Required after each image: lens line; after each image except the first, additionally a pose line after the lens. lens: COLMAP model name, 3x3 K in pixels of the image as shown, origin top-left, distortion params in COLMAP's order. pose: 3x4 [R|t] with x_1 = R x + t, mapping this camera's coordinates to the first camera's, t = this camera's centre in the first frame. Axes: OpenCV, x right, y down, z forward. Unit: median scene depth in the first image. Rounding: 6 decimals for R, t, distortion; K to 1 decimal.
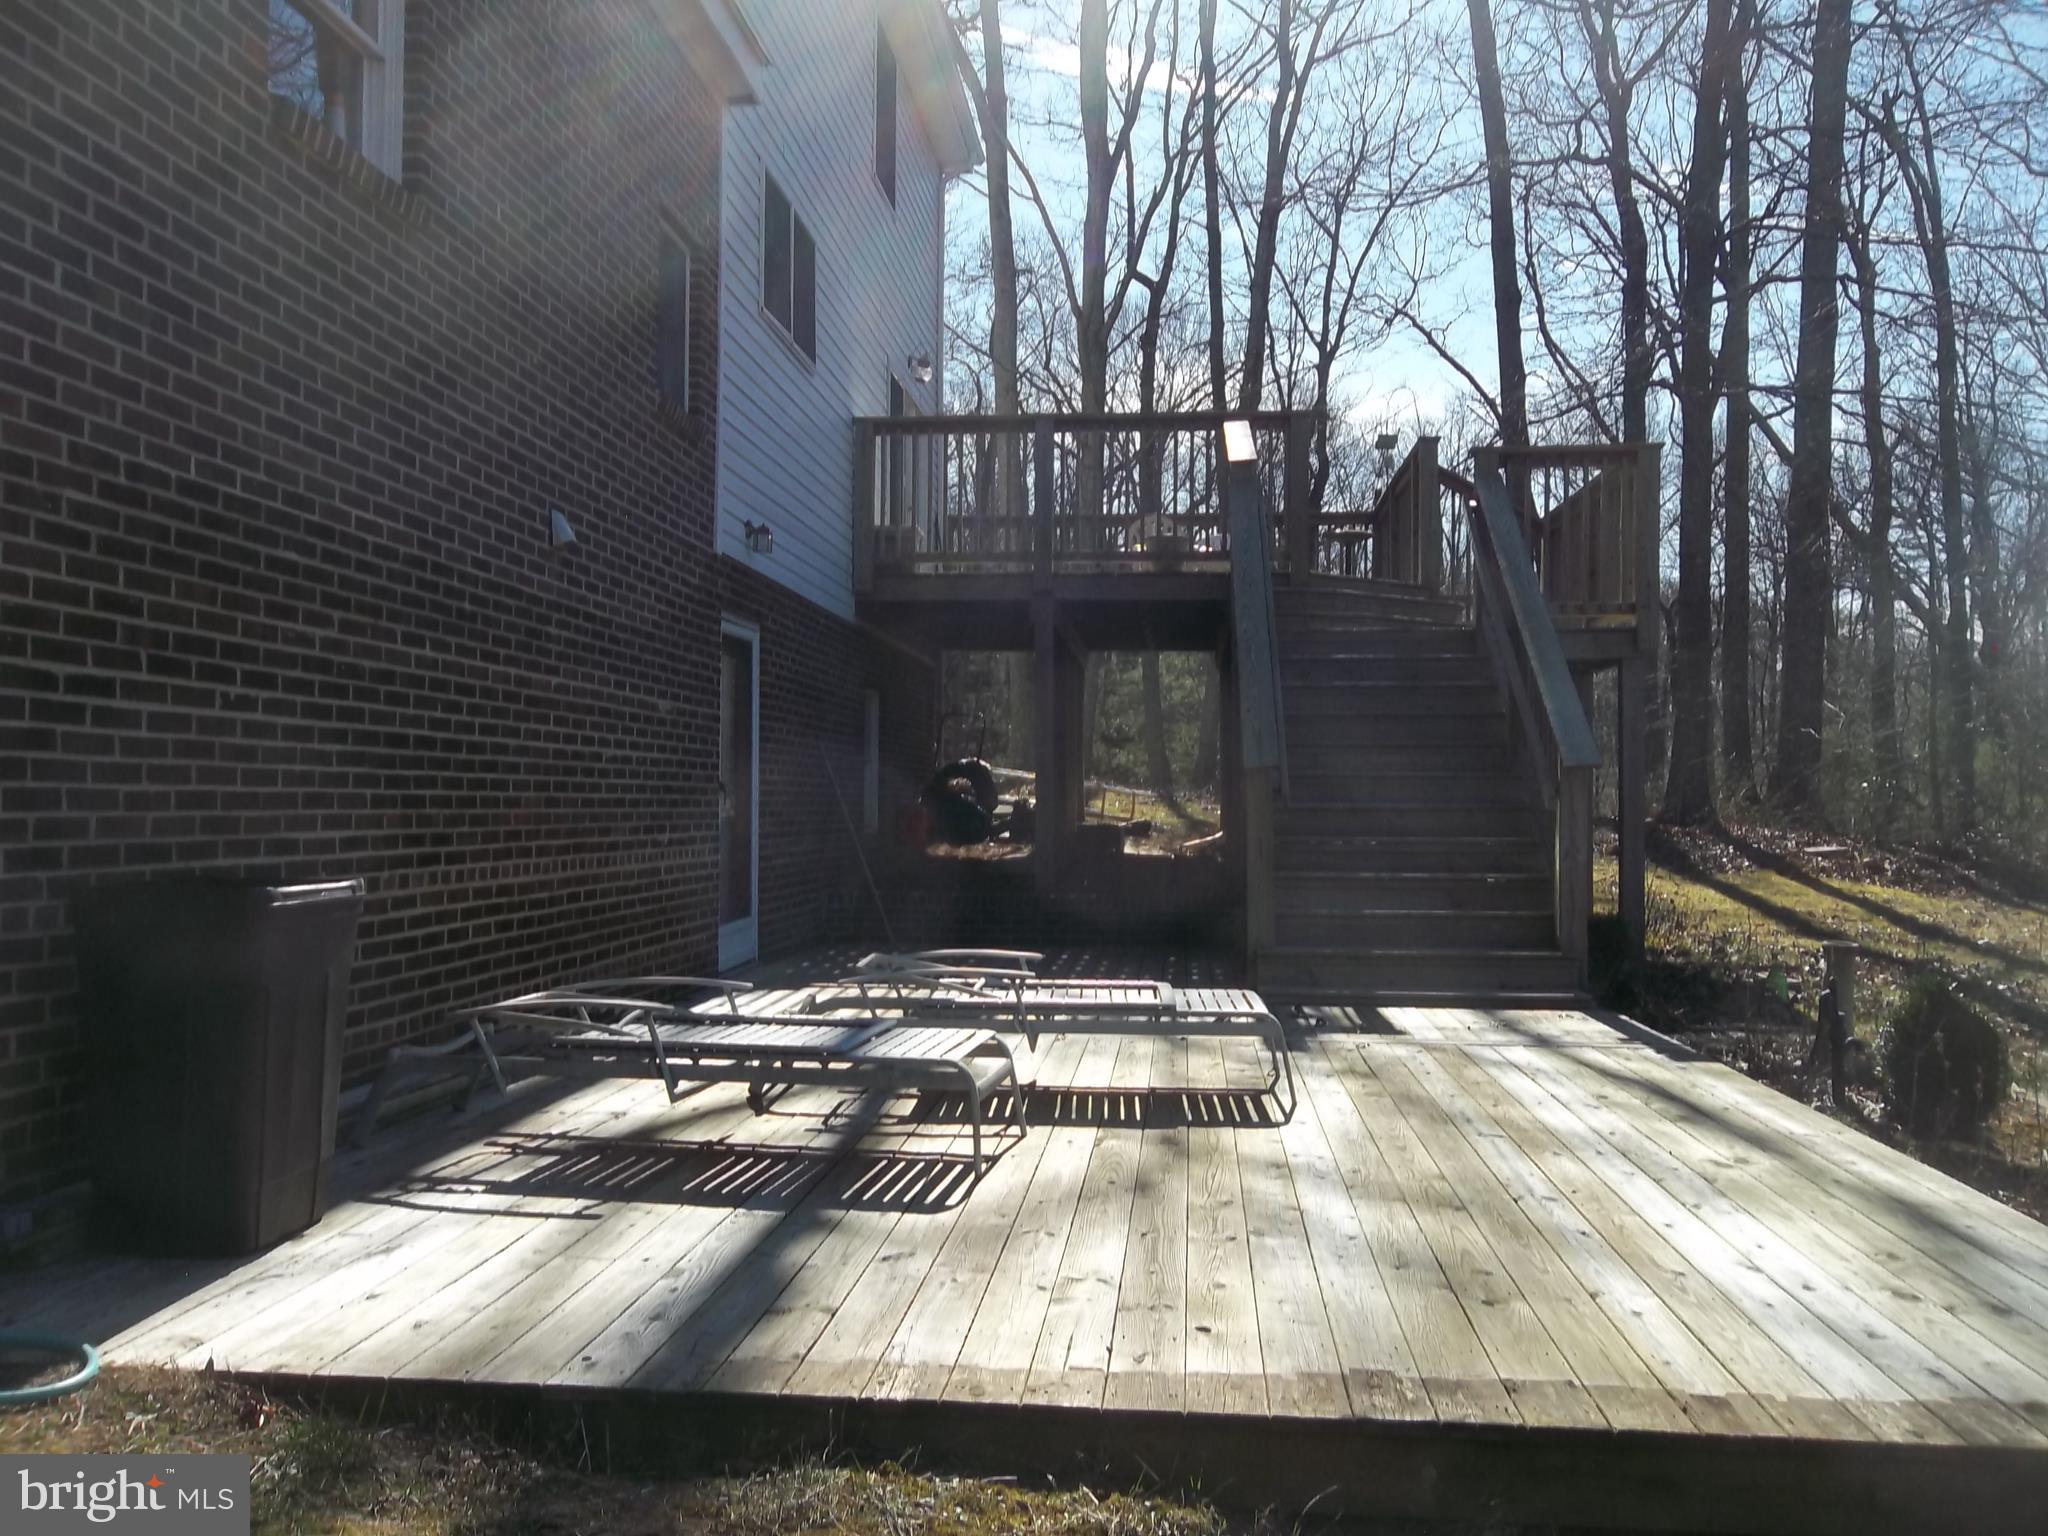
lens RADIAL K [[1654.9, 0, 1024.0], [0, 1654.9, 768.0], [0, 0, 1]] dist [0.008796, -0.006791]
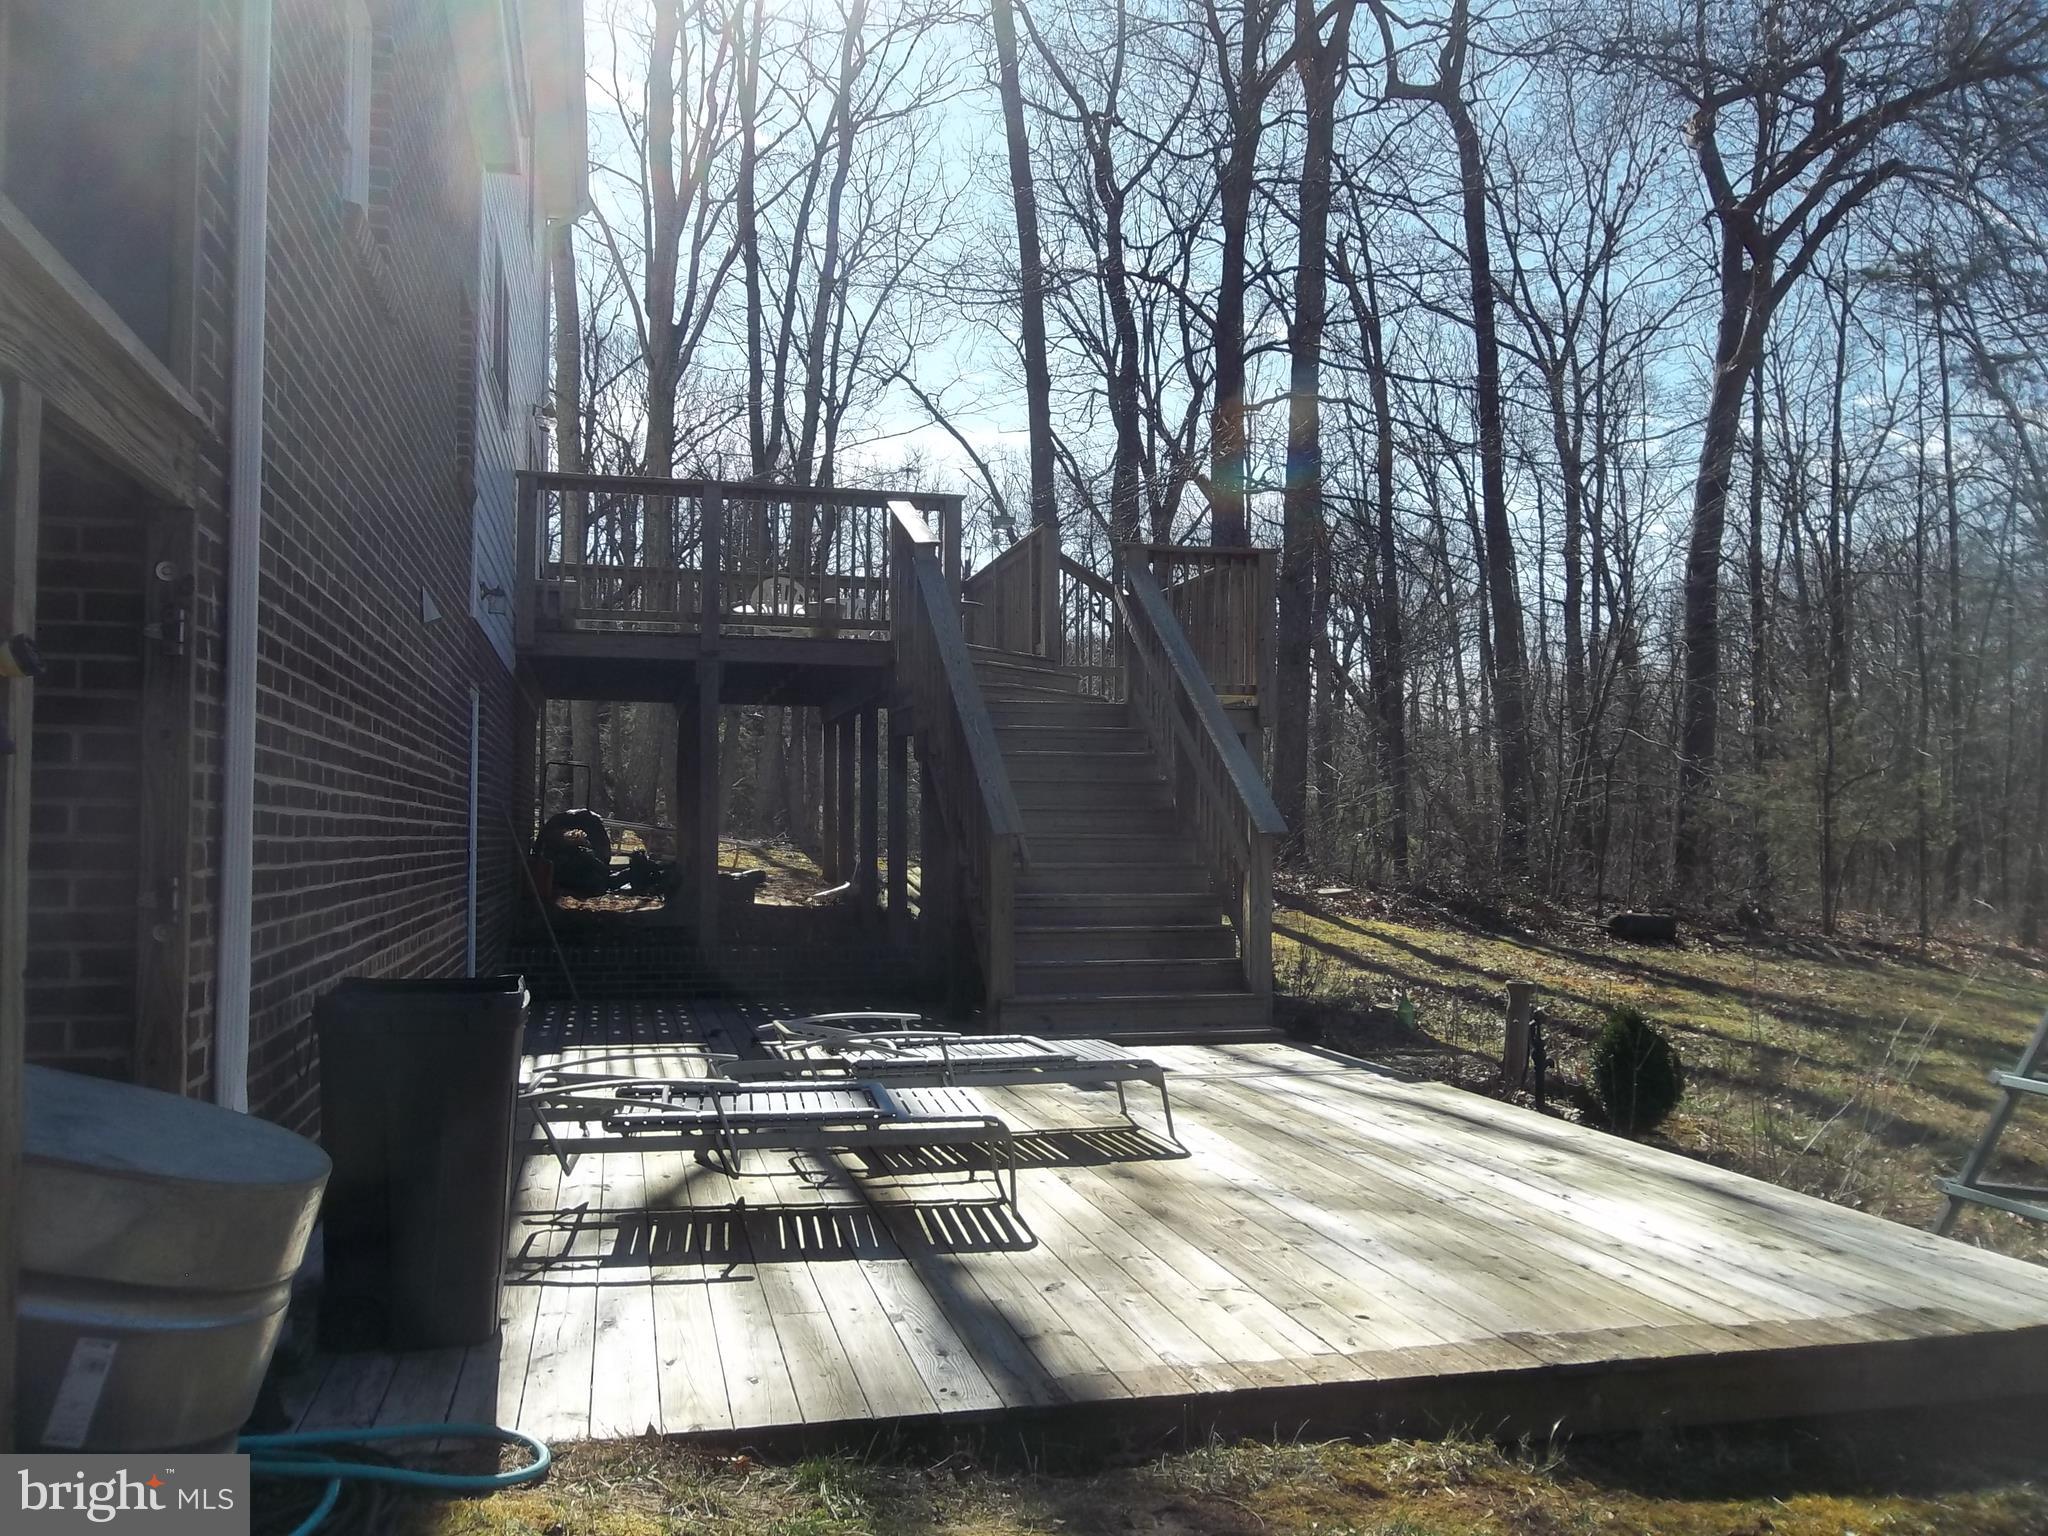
lens RADIAL K [[1654.9, 0, 1024.0], [0, 1654.9, 768.0], [0, 0, 1]] dist [0.008796, -0.006791]
pose [[0.942702, 0.014100, 0.333337, -0.553271], [-0.007255, 0.999737, -0.021771, -0.051788], [-0.333556, 0.018105, 0.942556, -0.116228]]
